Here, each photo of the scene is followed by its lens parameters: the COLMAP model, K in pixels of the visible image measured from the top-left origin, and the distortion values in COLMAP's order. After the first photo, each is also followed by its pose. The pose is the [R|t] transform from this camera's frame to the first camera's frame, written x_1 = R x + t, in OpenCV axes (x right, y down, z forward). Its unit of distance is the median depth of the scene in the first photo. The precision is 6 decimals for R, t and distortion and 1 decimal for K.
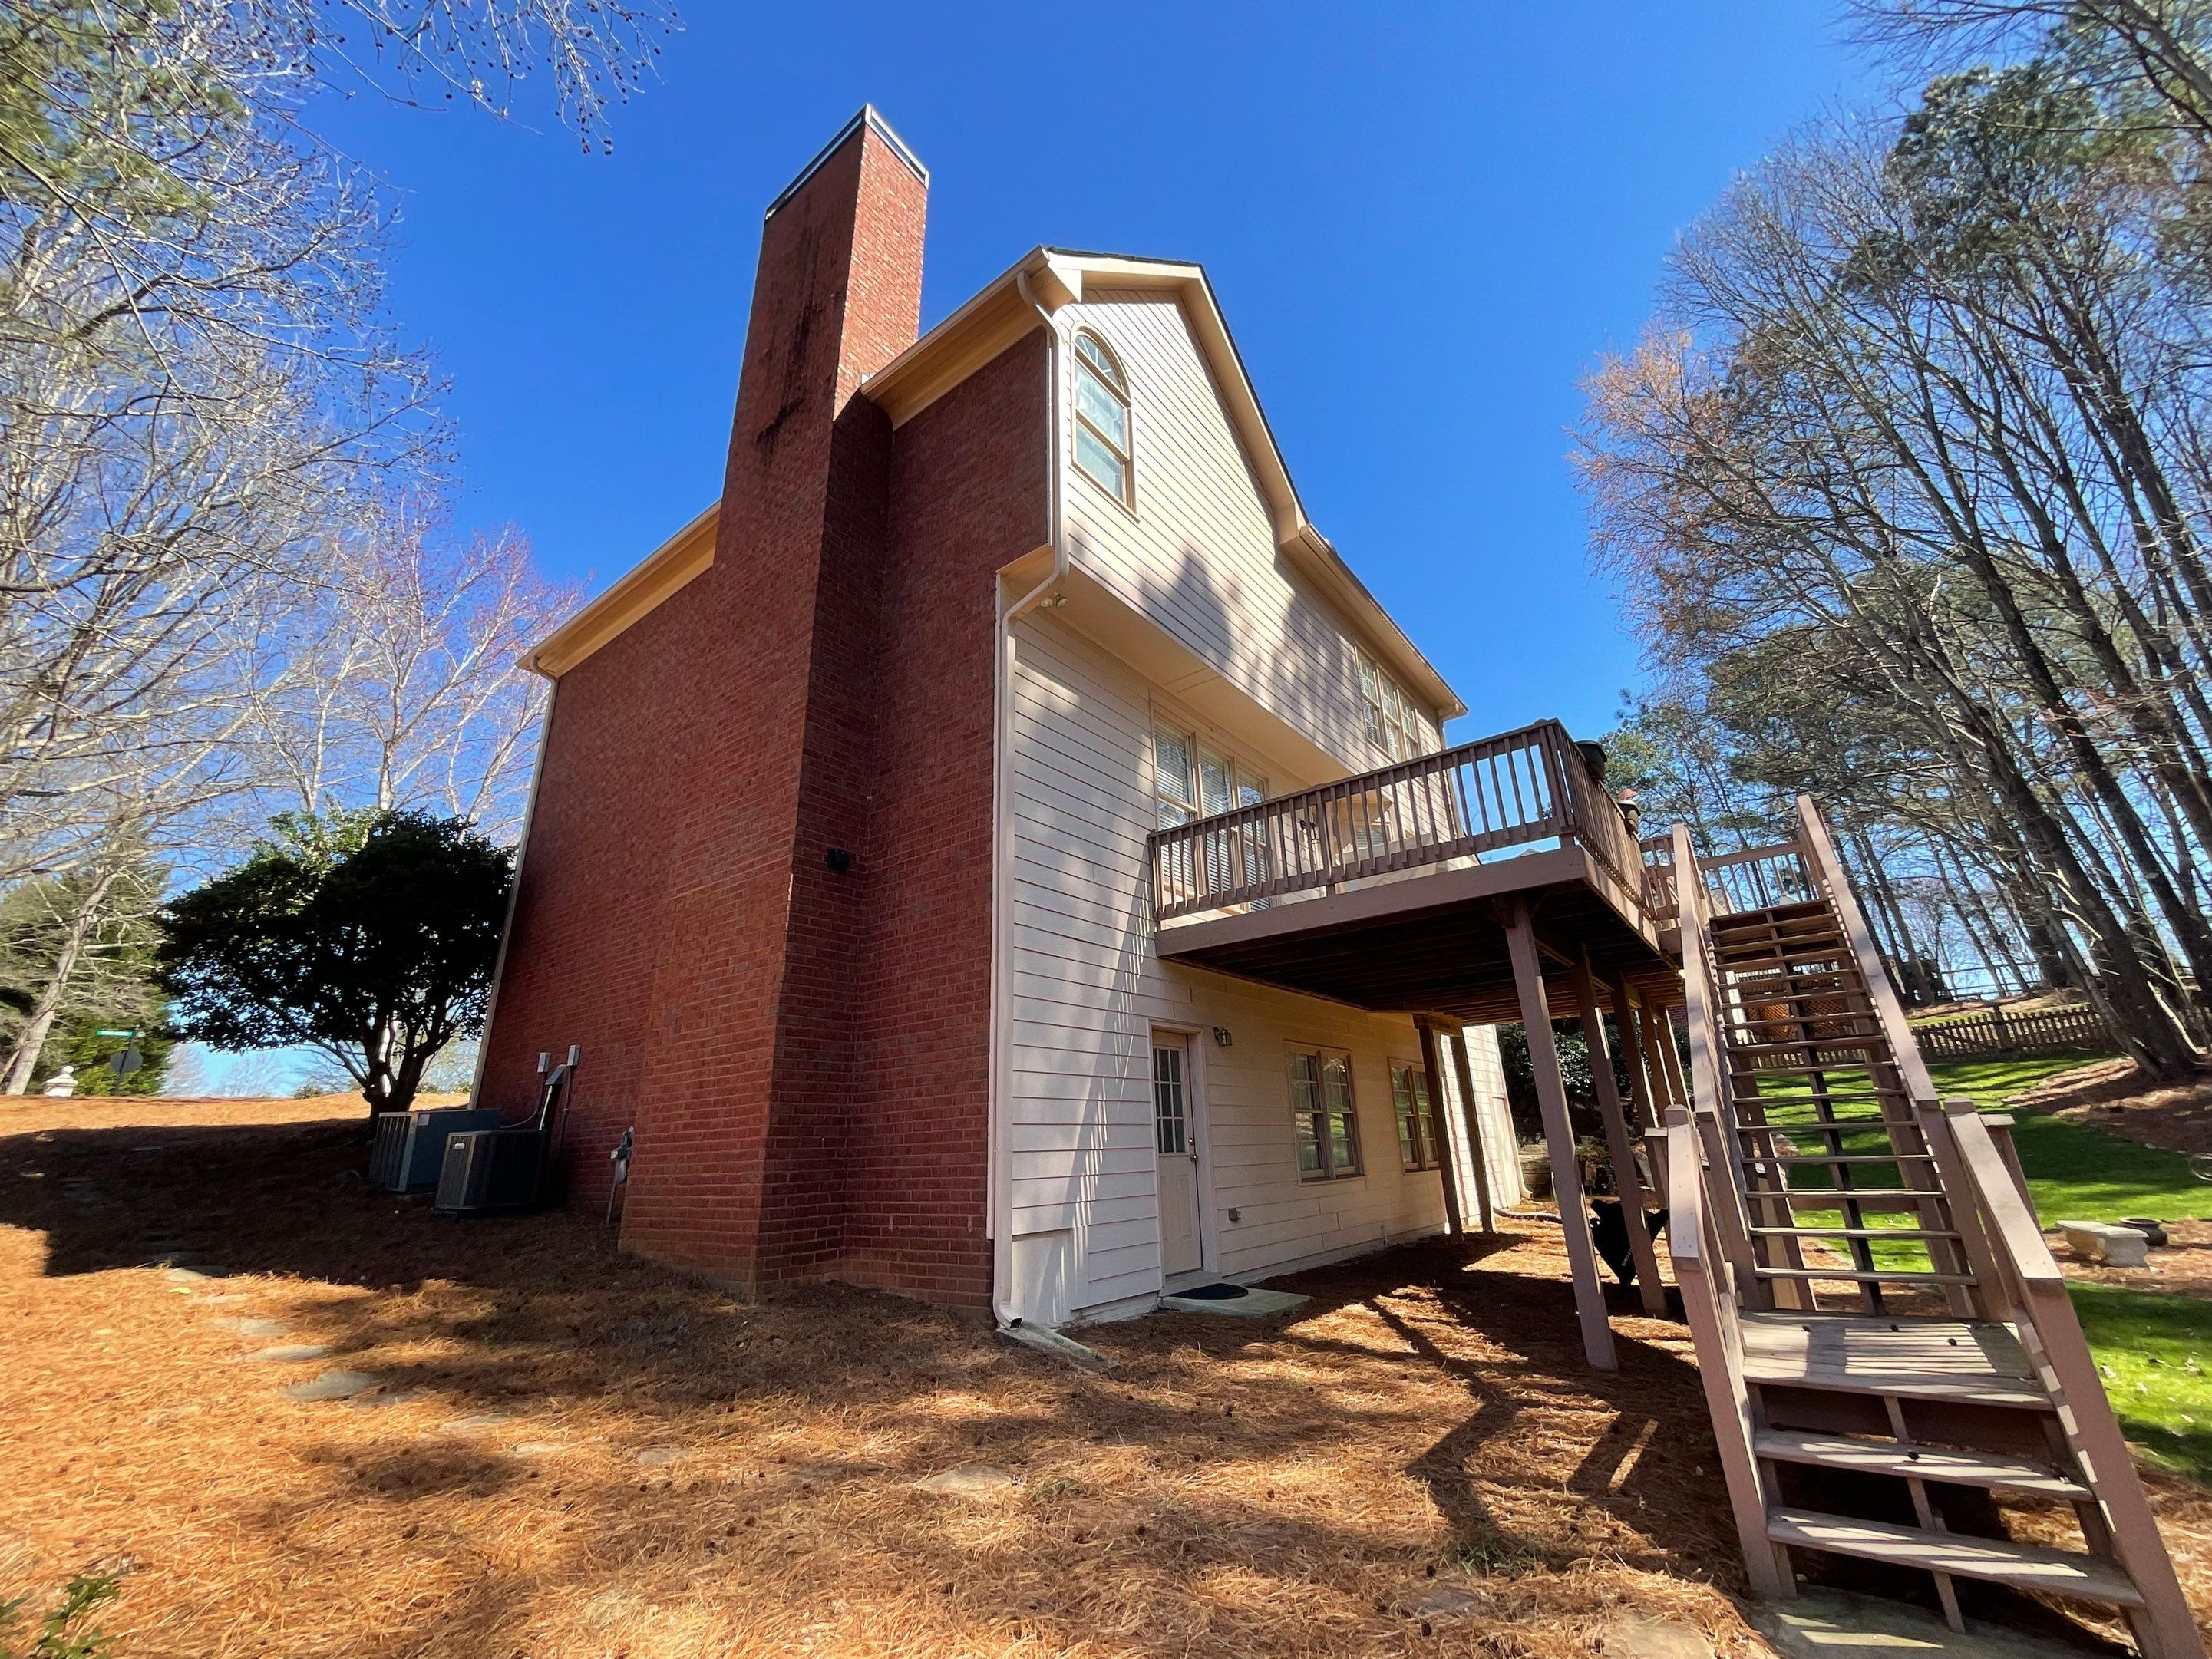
lens RADIAL K [[890.6, 0, 1106.2], [0, 890.6, 825.5], [0, 0, 1]] dist [-0.008947, -0.000110]
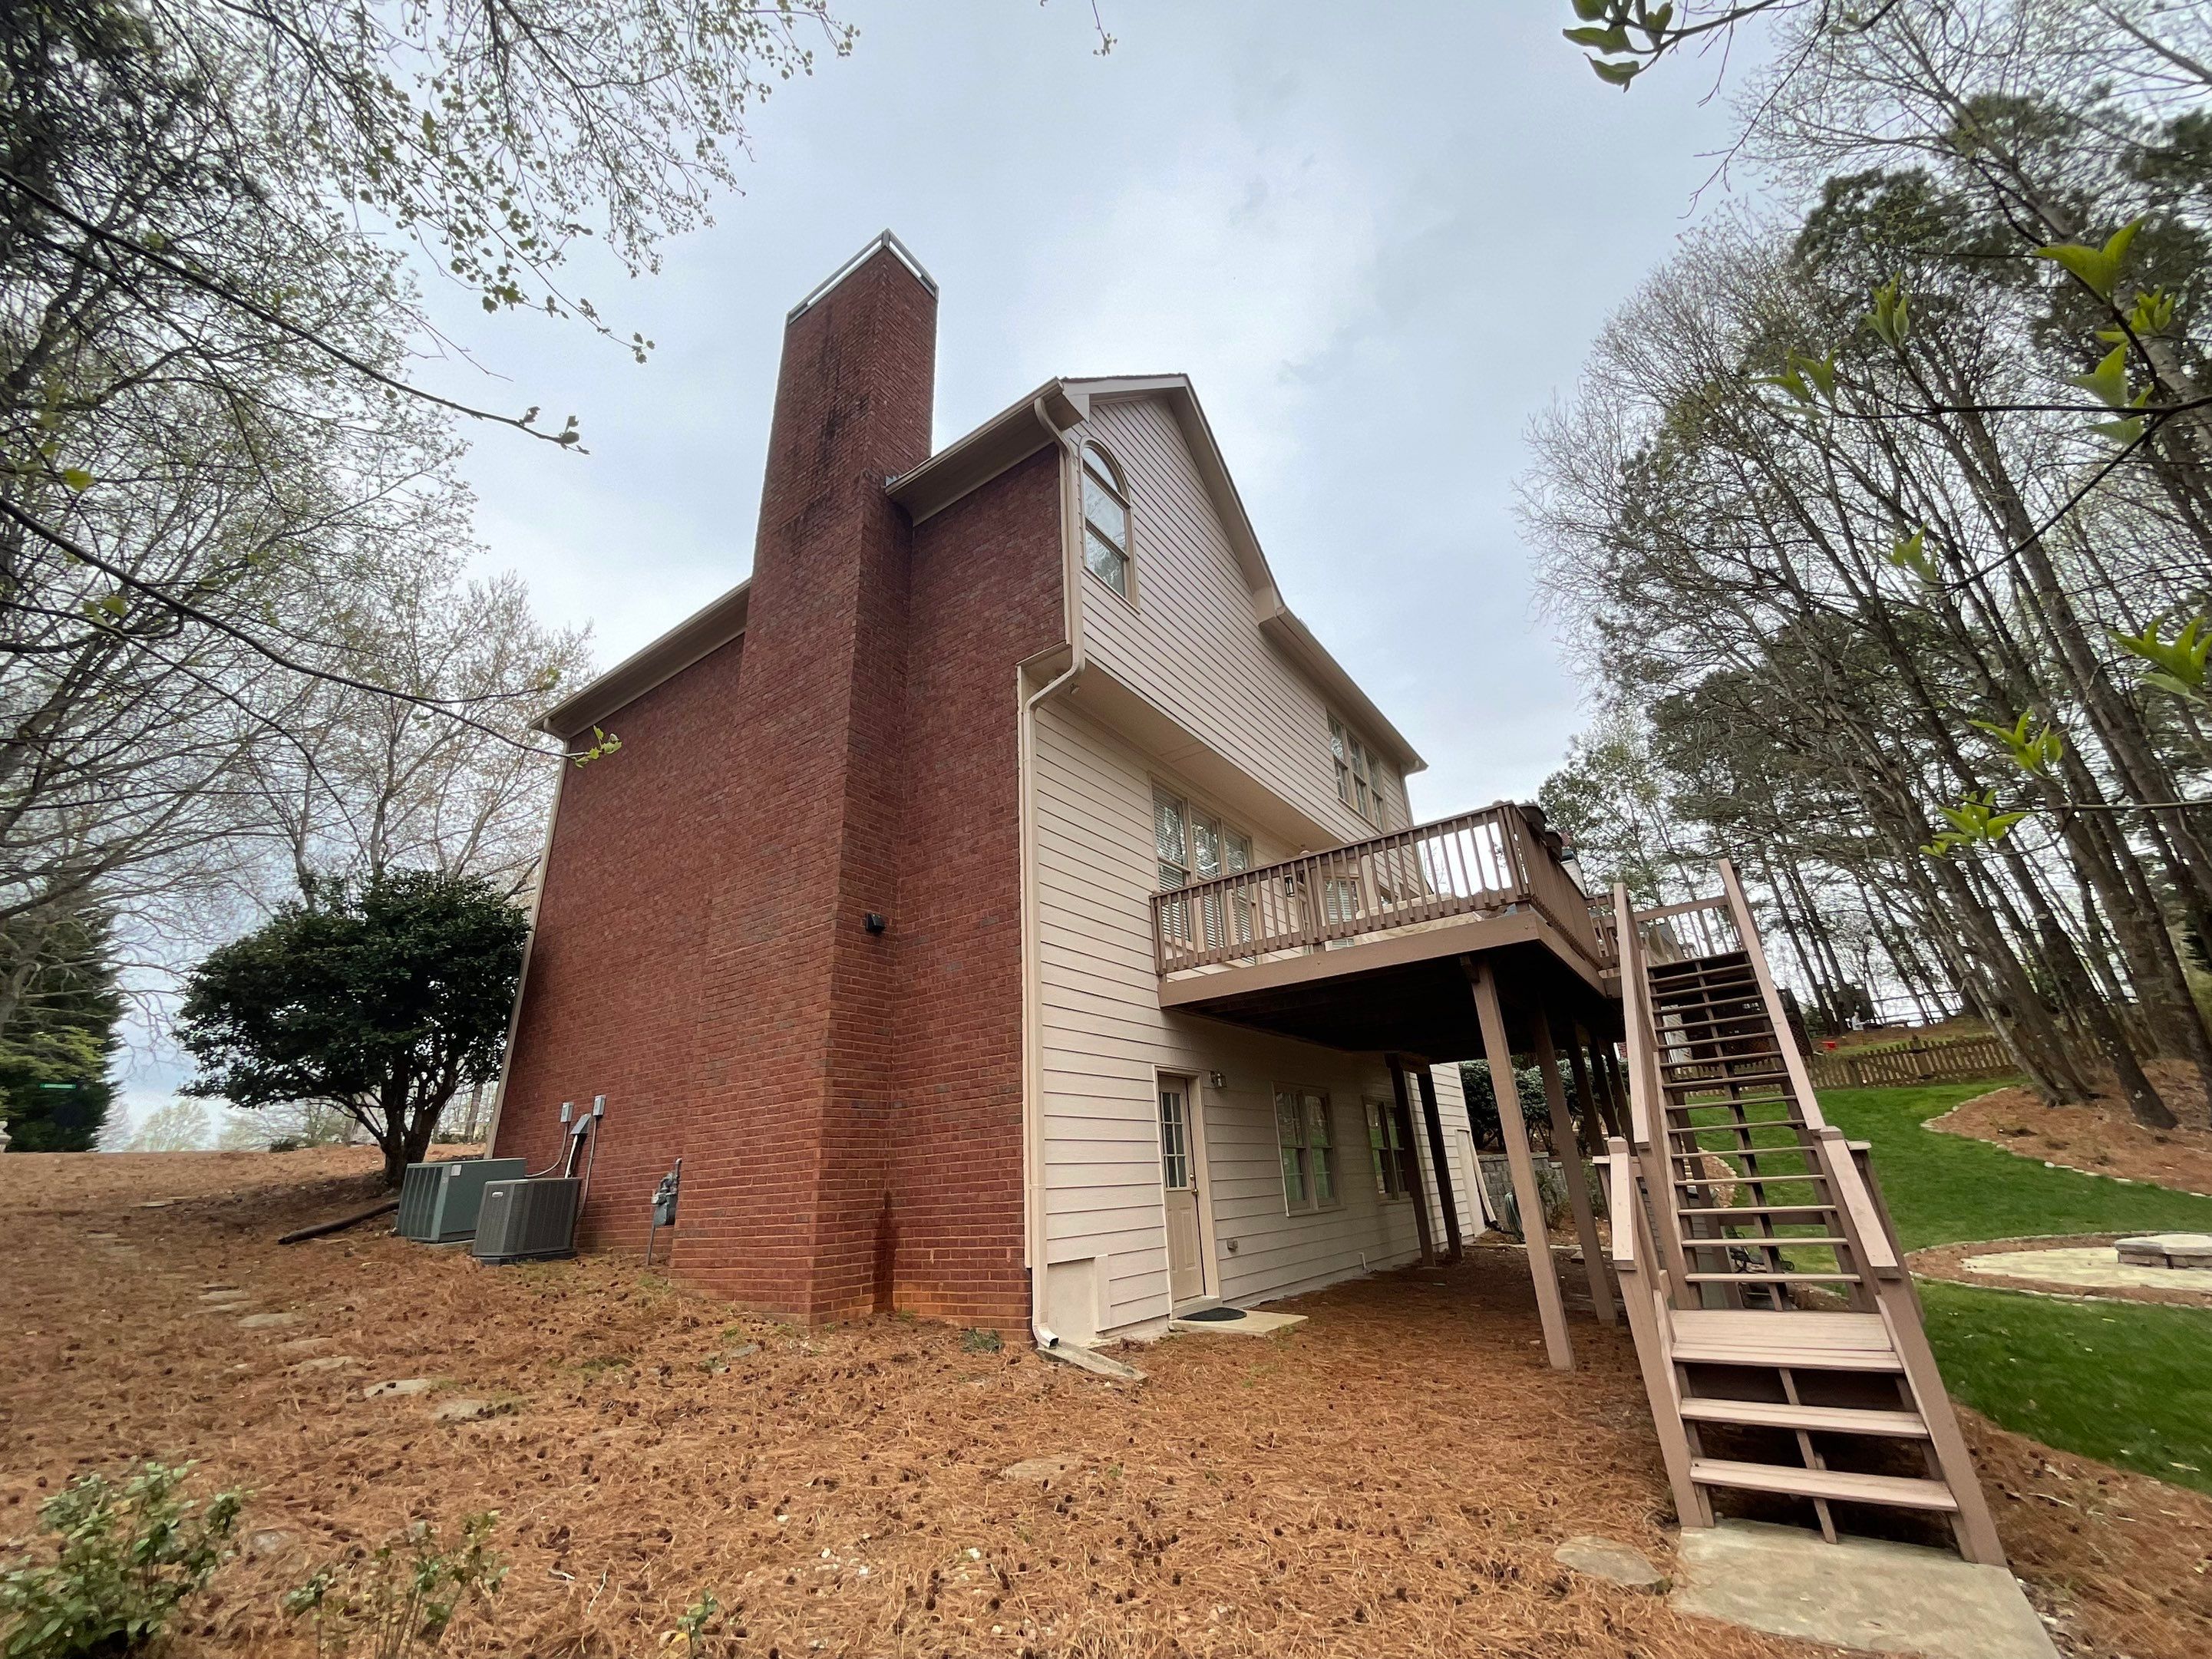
lens RADIAL K [[890.6, 0, 1106.1], [0, 890.6, 825.9], [0, 0, 1]] dist [-0.008947, -0.000110]
pose [[0.998994, -0.001777, 0.044801, -0.059642], [0.003480, 0.999273, -0.037965, -0.036667], [-0.044701, 0.038083, 0.998274, -0.107304]]
